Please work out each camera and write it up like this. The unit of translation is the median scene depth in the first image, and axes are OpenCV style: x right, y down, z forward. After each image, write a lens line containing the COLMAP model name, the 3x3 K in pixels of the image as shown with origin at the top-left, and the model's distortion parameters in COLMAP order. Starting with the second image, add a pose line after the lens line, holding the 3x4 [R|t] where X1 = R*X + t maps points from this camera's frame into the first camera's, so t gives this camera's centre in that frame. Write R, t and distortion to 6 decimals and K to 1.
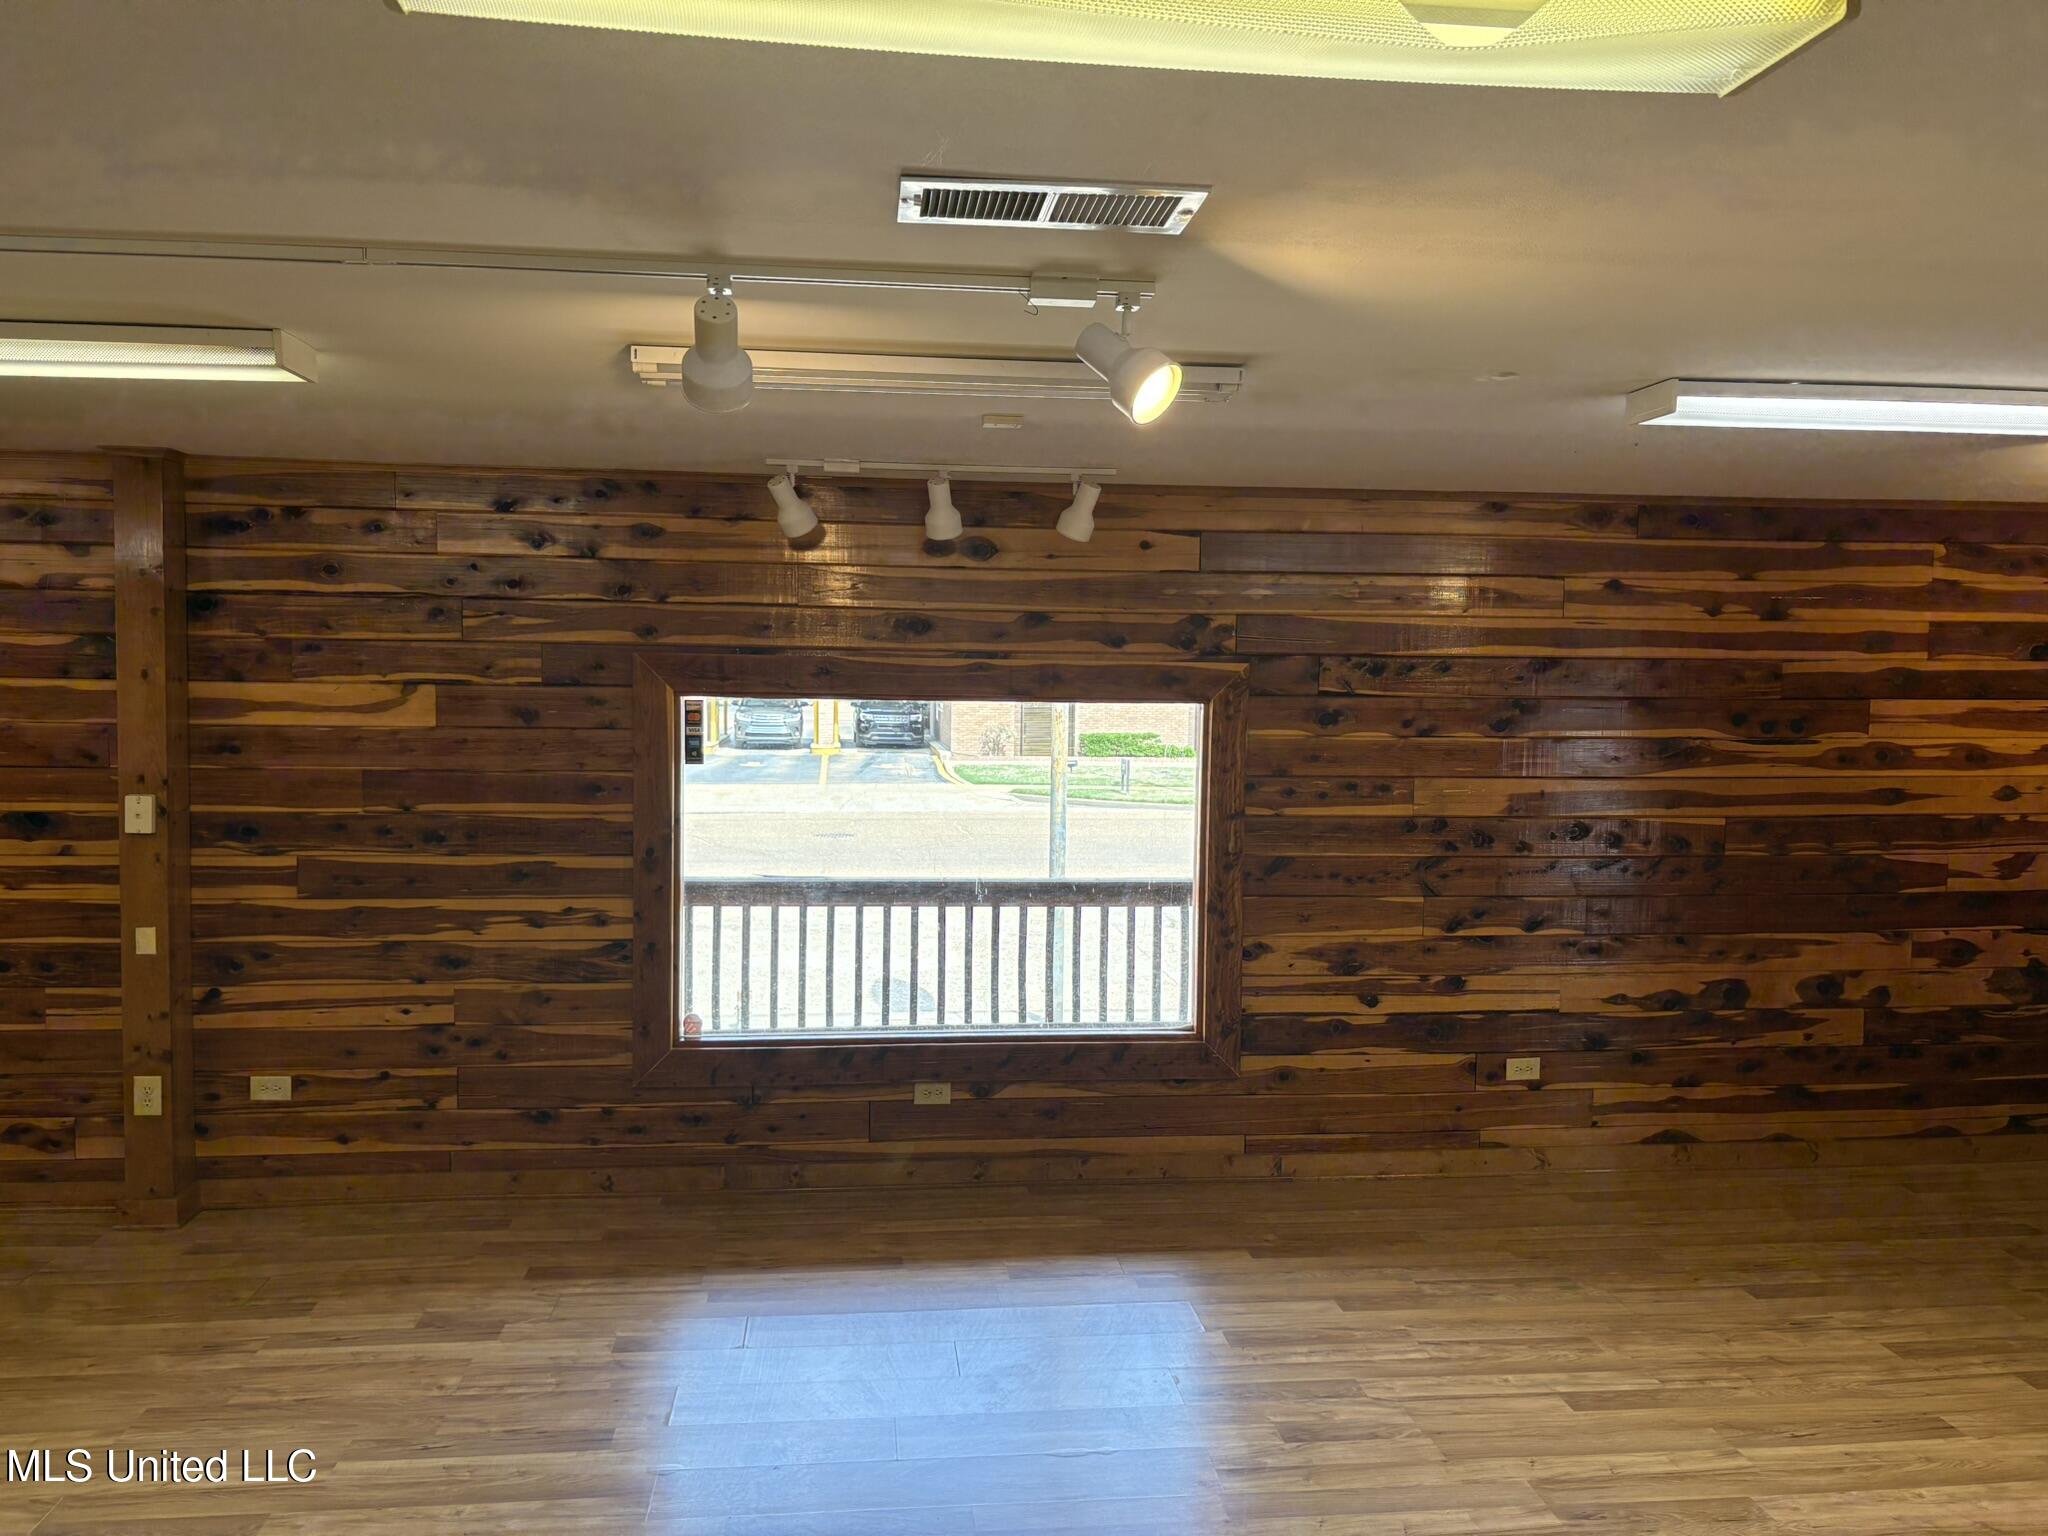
lens RADIAL K [[1541.4, 0, 1023.5], [0, 1541.4, 755.4], [0, 0, 1]] dist [0.038387, -0.039077]
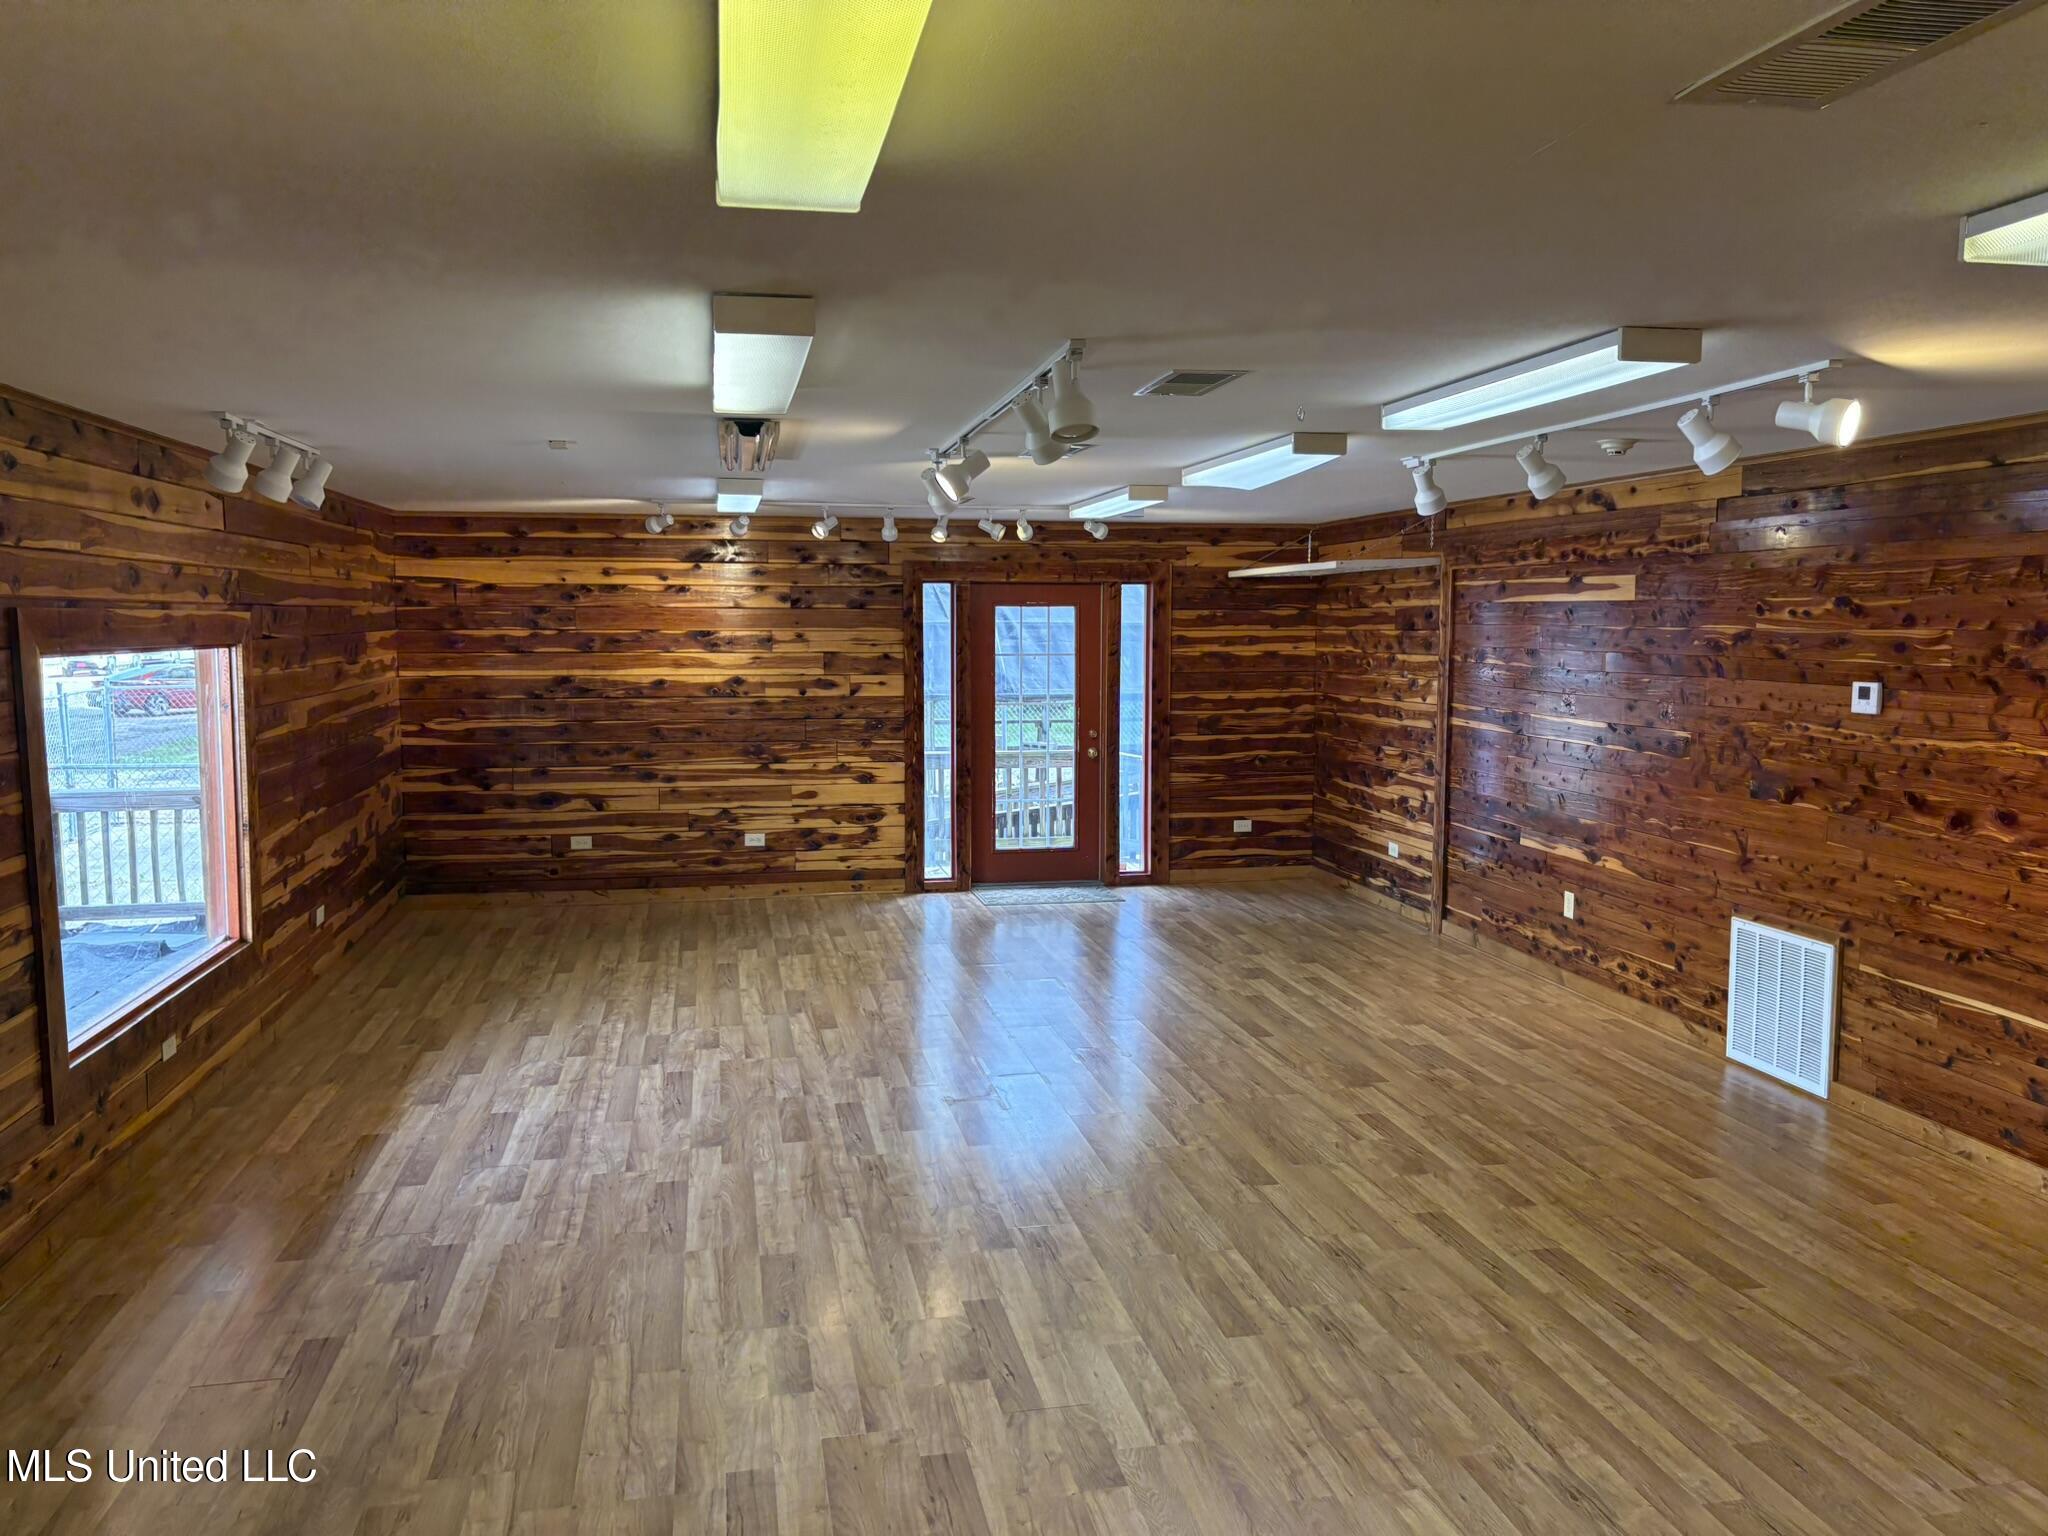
lens RADIAL K [[1541.4, 0, 1032.2], [0, 1541.4, 771.0], [0, 0, 1]] dist [0.038387, -0.039077]
pose [[-0.079764, -0.115136, 0.990142, -1.410032], [0.053423, 0.991386, 0.119584, -0.063346], [-0.995381, 0.062435, -0.072926, 0.658116]]
